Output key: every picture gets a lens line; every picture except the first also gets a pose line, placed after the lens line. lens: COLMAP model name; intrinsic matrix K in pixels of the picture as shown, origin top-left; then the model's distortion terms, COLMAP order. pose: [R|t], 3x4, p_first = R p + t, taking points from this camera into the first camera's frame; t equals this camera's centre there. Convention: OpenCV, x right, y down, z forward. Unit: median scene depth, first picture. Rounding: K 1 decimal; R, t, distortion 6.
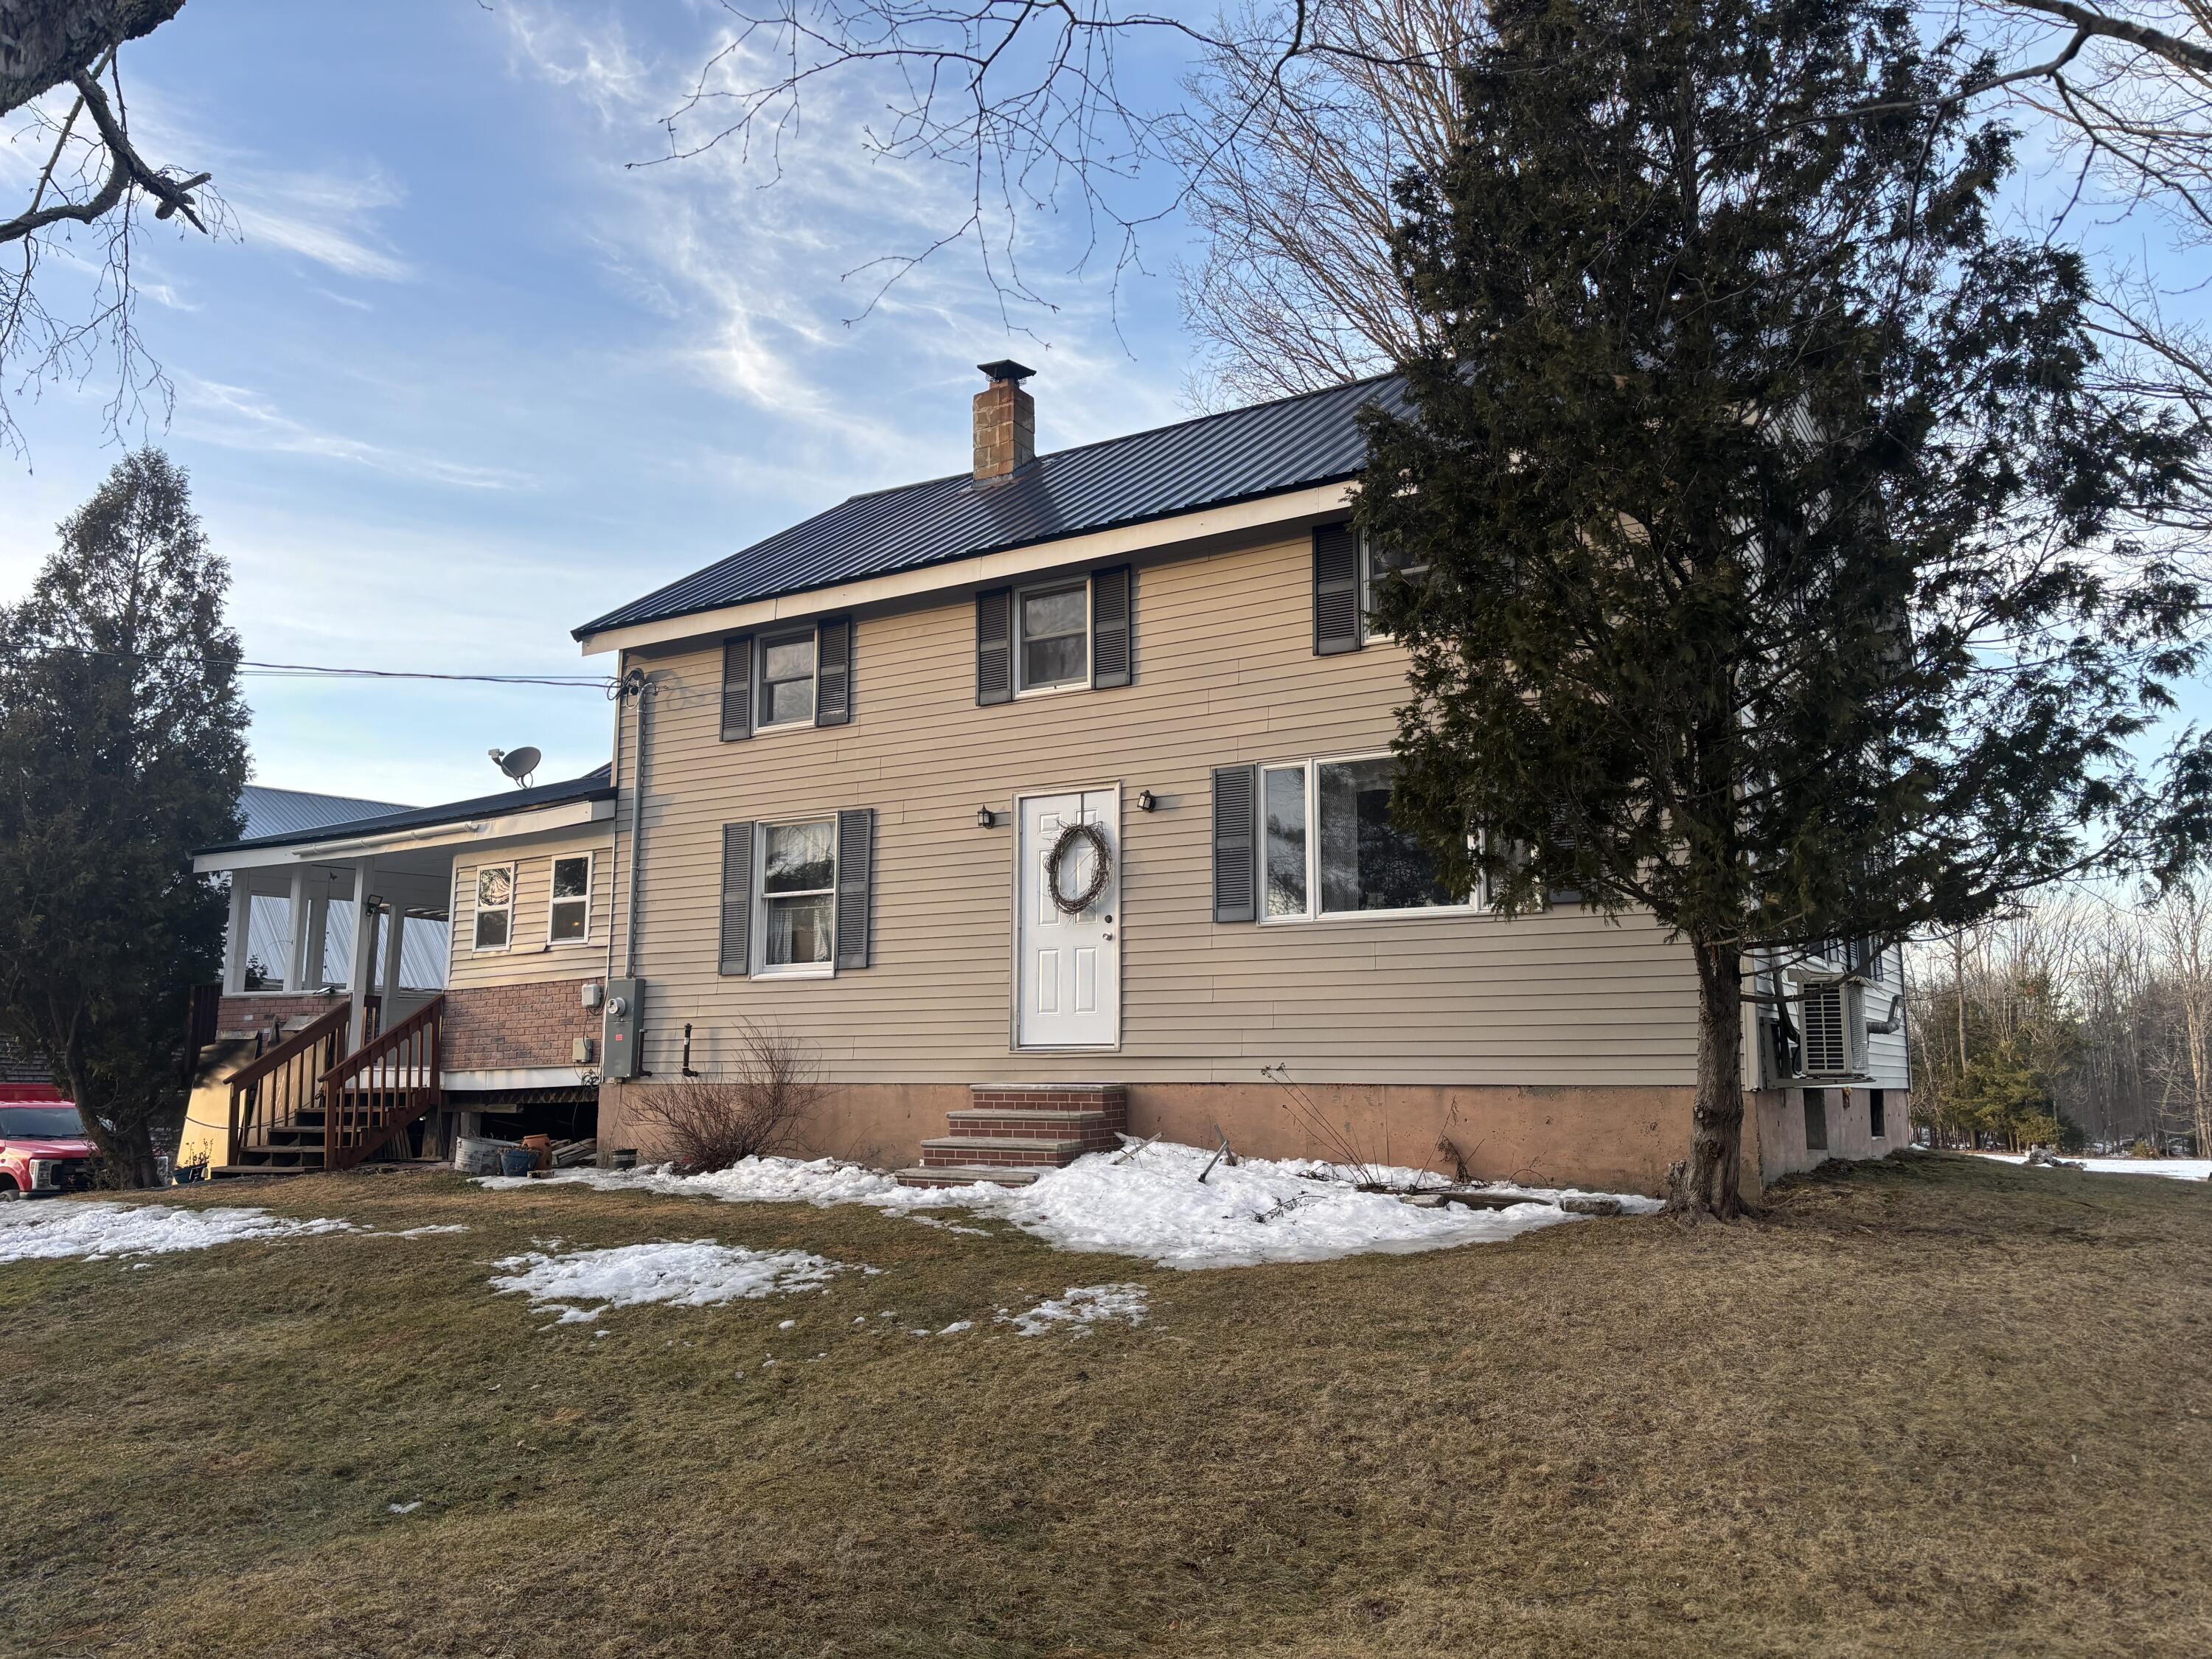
lens RADIAL K [[1671.0, 0, 1153.2], [0, 1671.0, 837.3], [0, 0, 1]] dist [0.107450, -0.106237]
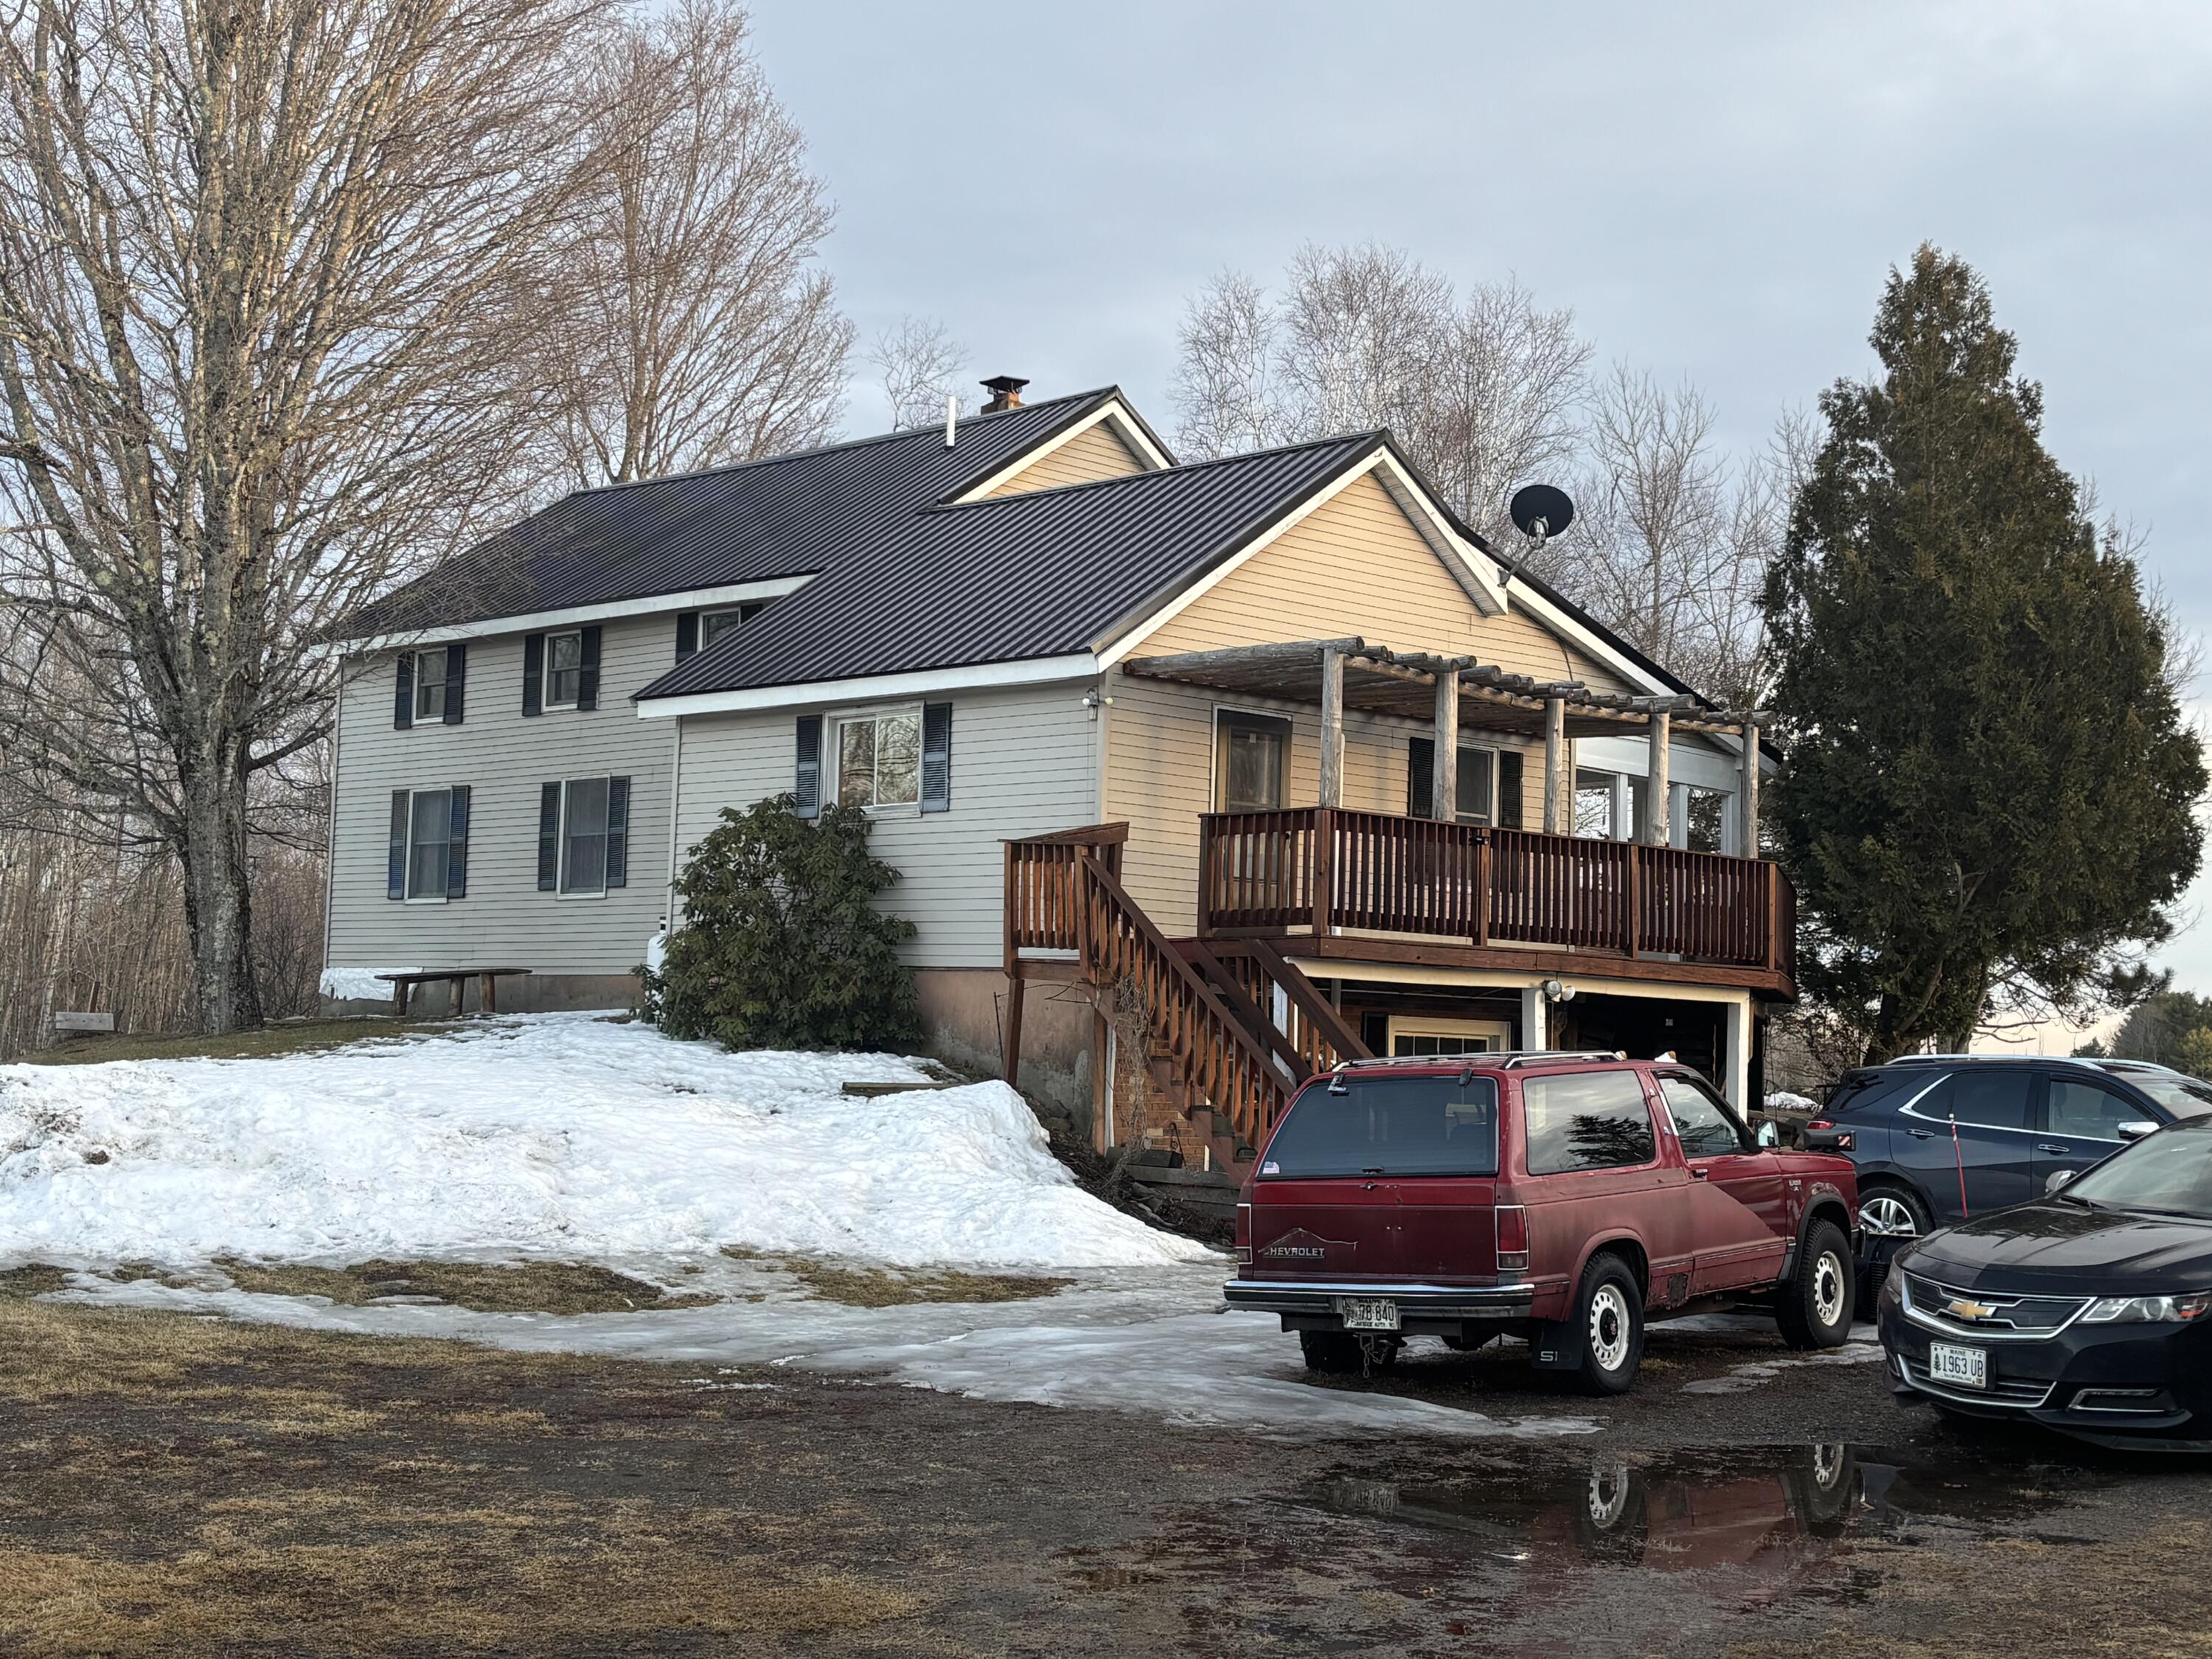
lens RADIAL K [[2954.8, 0, 1113.4], [0, 2954.8, 791.4], [0, 0, 1]] dist [0.209888, -0.700844]
pose [[0.969072, 0.004627, -0.246734, 1.021343], [0.008692, 0.998564, 0.052866, -0.144484], [0.246624, -0.053375, 0.967640, -1.367011]]
